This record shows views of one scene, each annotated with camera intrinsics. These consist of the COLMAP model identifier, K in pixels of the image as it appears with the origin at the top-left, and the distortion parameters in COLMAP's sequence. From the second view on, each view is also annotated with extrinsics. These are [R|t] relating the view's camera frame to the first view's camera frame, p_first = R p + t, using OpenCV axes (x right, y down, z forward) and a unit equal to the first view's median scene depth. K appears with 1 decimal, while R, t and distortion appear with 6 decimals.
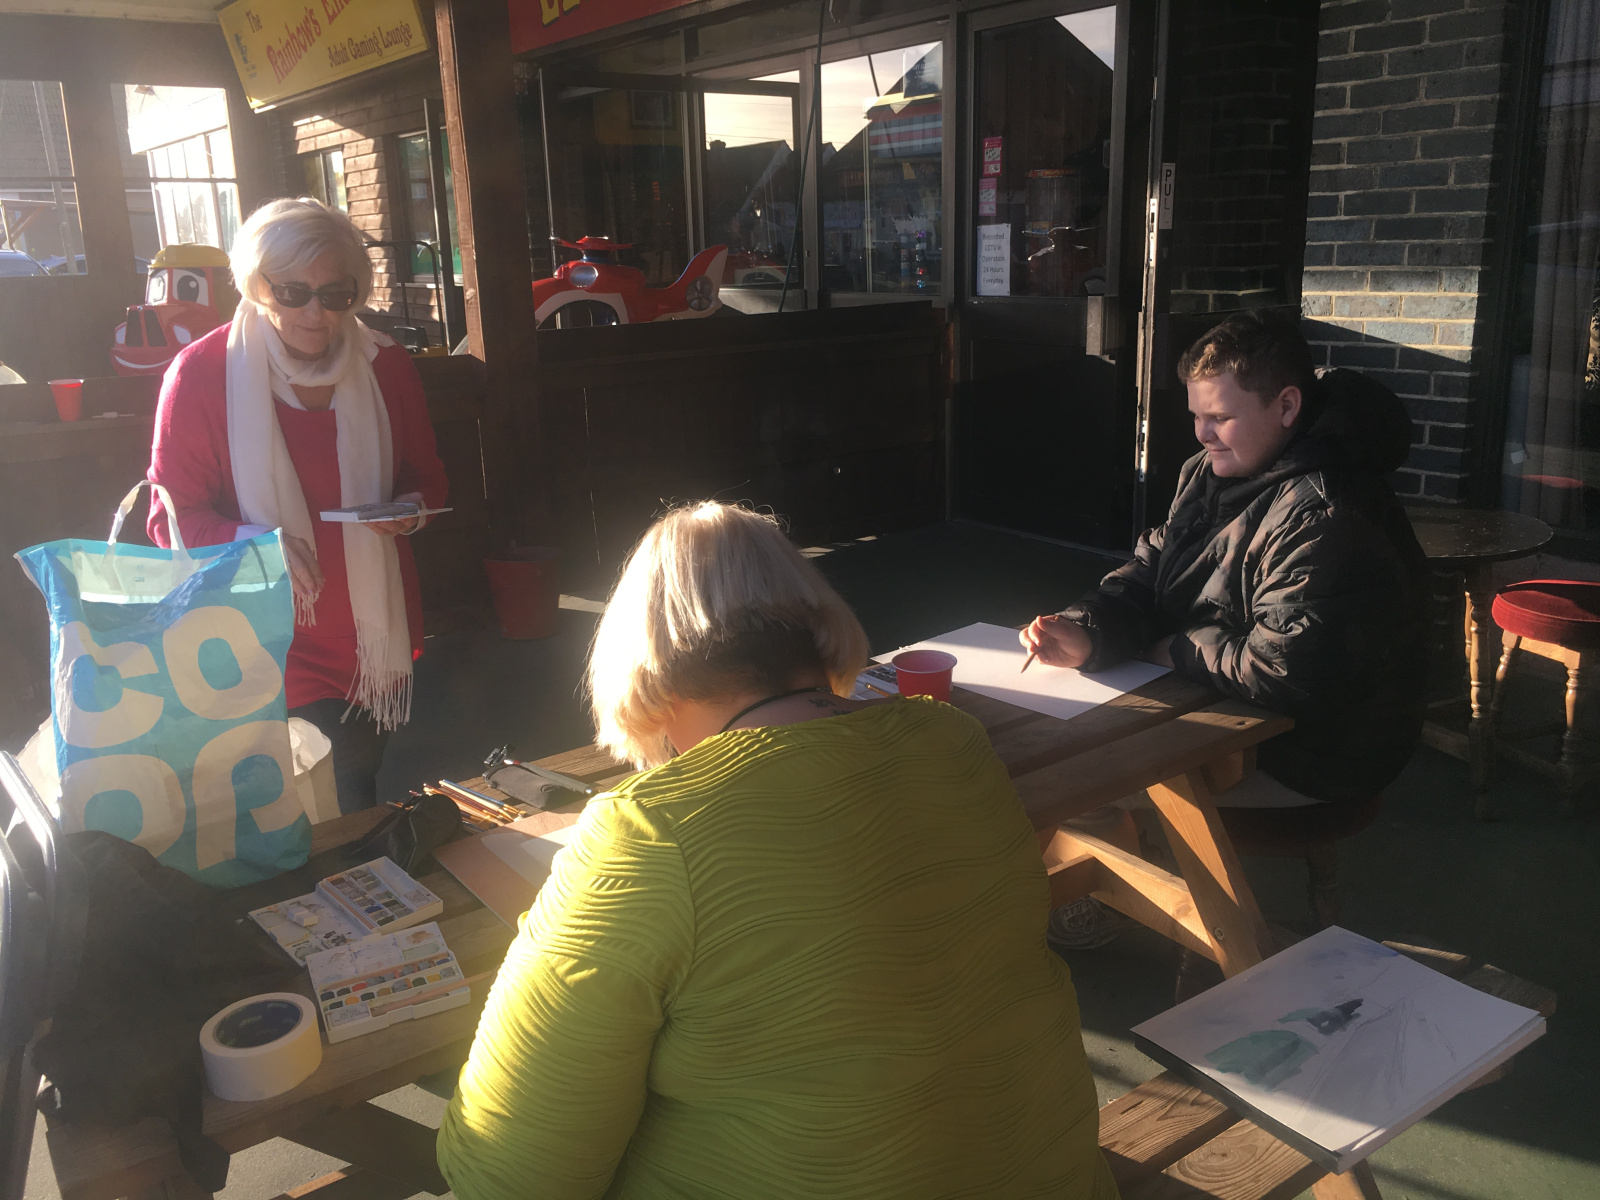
lens RADIAL K [[1373.9, 0, 800.2], [0, 1373.9, 605.9], [0, 0, 1]] dist [0.083579, -0.117212]
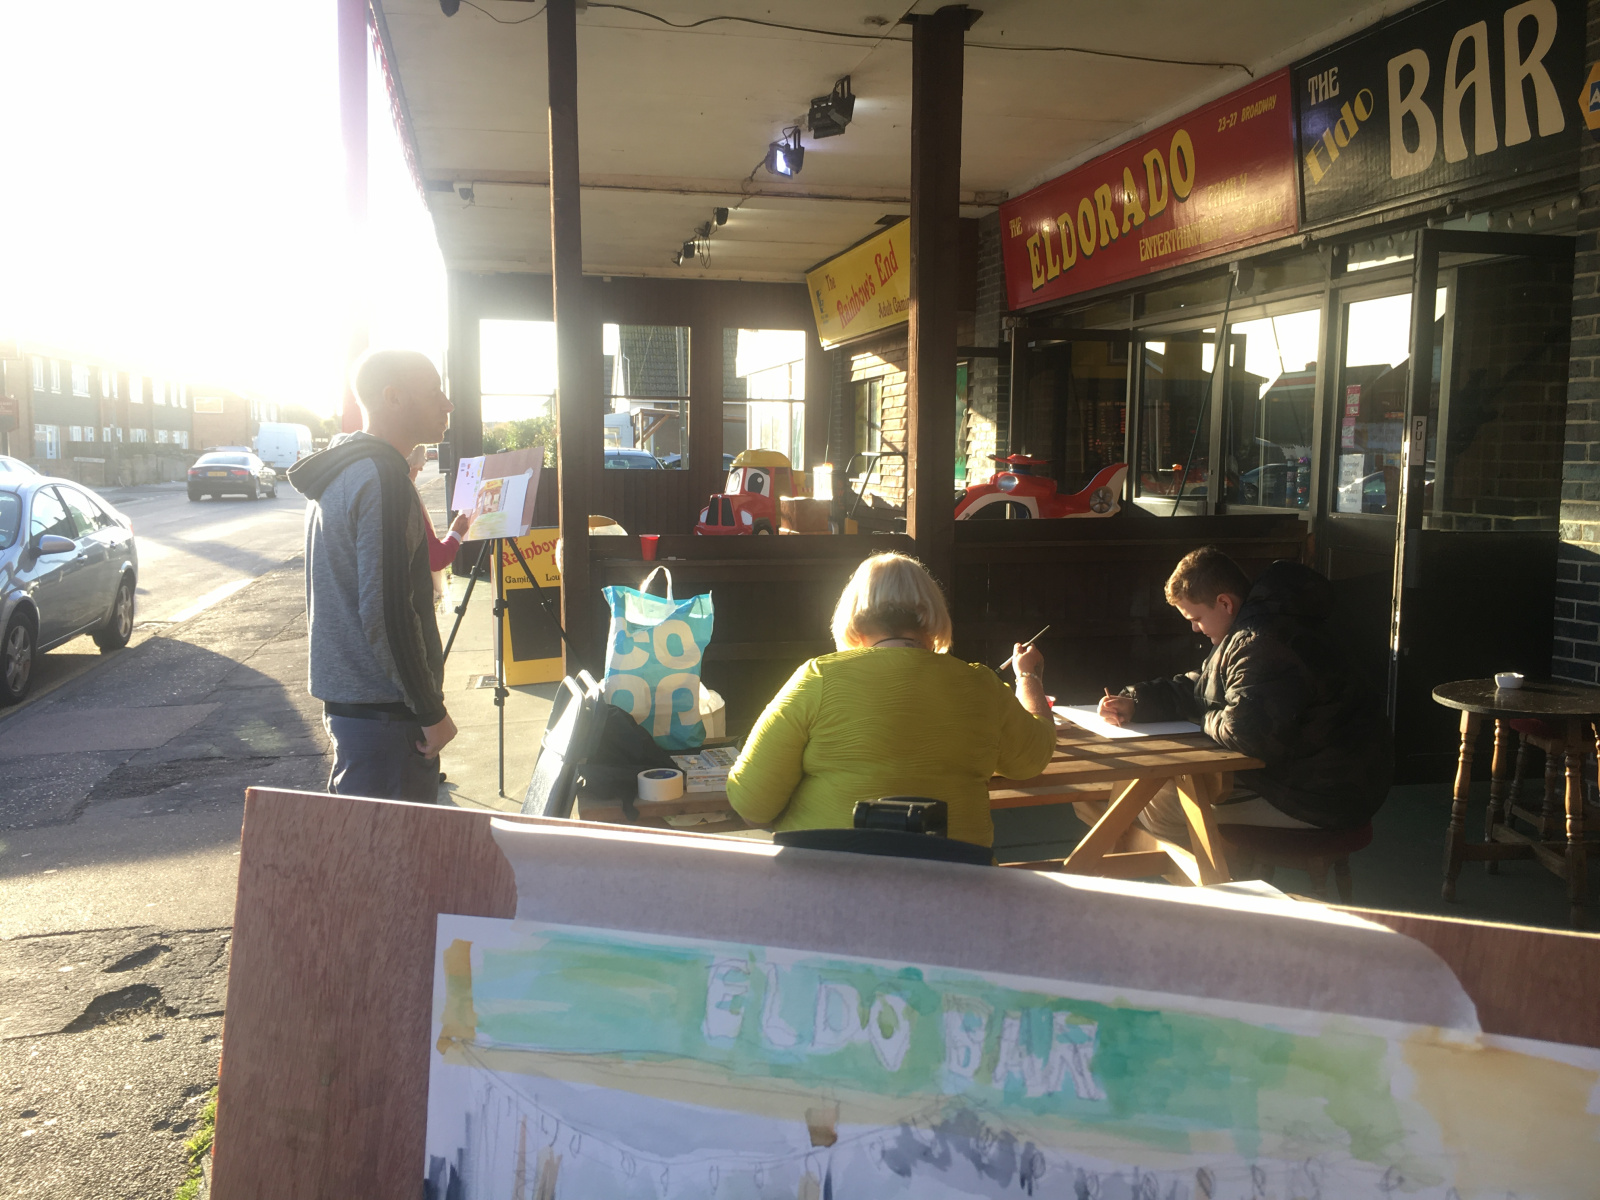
lens RADIAL K [[1373.9, 0, 787.0], [0, 1373.9, 590.4], [0, 0, 1]] dist [0.083579, -0.117212]
pose [[0.920978, 0.071477, -0.383002, 0.159357], [-0.130310, 0.982925, -0.129912, 0.060150], [0.367176, 0.169555, 0.914567, -0.261841]]
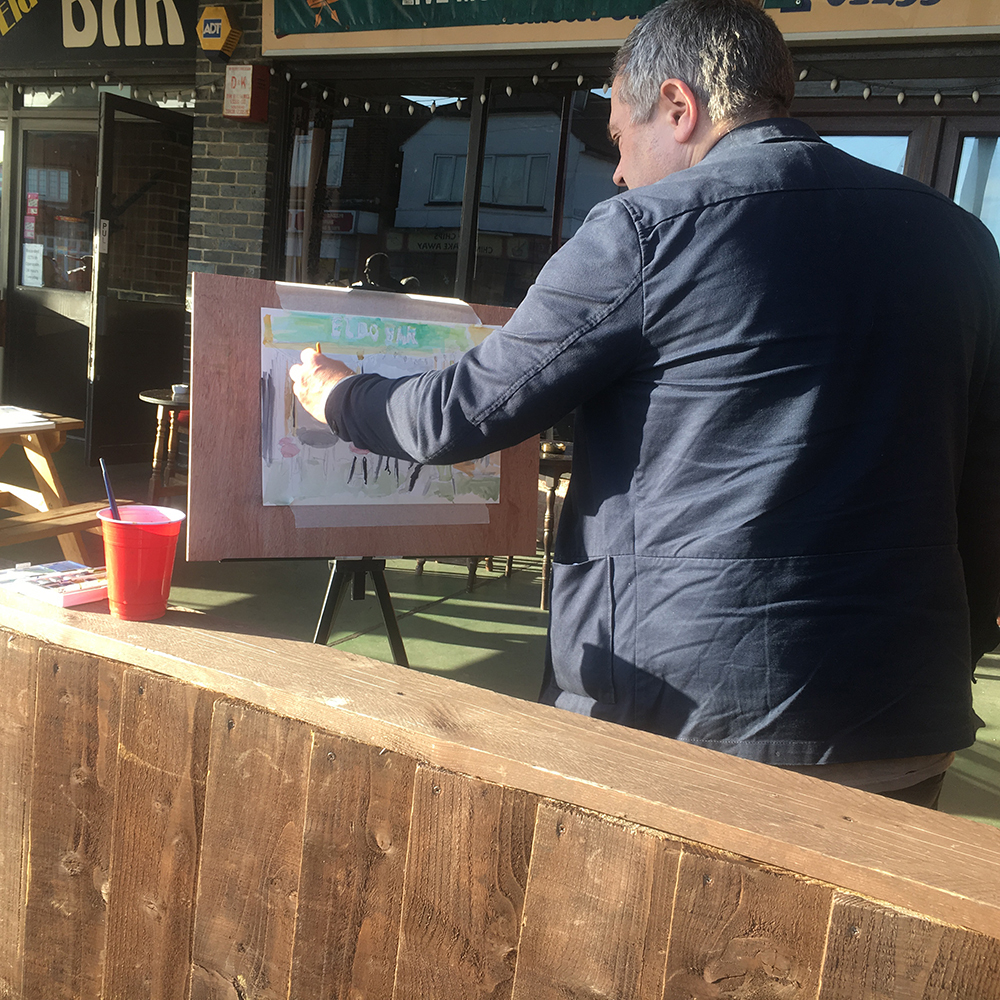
lens RADIAL K [[1153.5, 0, 489.8], [0, 1153.5, 509.0], [0, 0, 1]] dist [0.016323, 0.000000]
pose [[0.895401, 0.041448, 0.443327, 0.028695], [-0.007578, 0.996932, -0.077900, 0.144843], [-0.445196, 0.066393, 0.892968, -0.461370]]
